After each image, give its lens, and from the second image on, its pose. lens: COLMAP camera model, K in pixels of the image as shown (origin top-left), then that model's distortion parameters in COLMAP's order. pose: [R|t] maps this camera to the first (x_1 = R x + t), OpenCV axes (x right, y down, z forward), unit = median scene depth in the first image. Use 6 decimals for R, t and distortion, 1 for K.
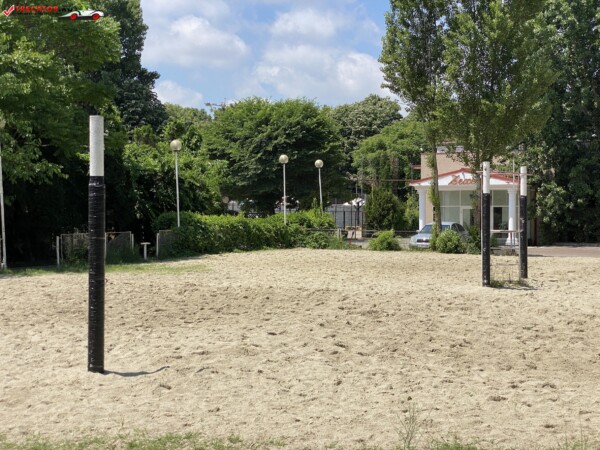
lens RADIAL K [[898.7, 0, 306.6], [0, 898.7, 220.8], [0, 0, 1]] dist [0.058000, 0.000000]
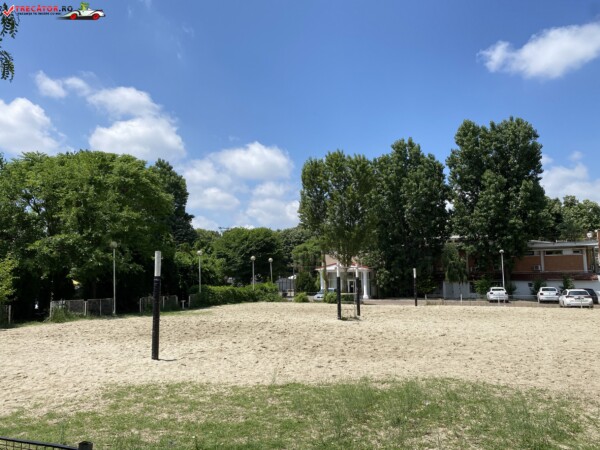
lens RADIAL K [[483.3, 0, 305.5], [0, 483.3, 219.4], [0, 0, 1]] dist [-0.000826, -0.044076]
pose [[0.998410, -0.000820, 0.056359, 0.035791], [0.008295, 0.991144, -0.132532, -0.009922], [-0.055752, 0.132789, 0.989575, -0.128331]]
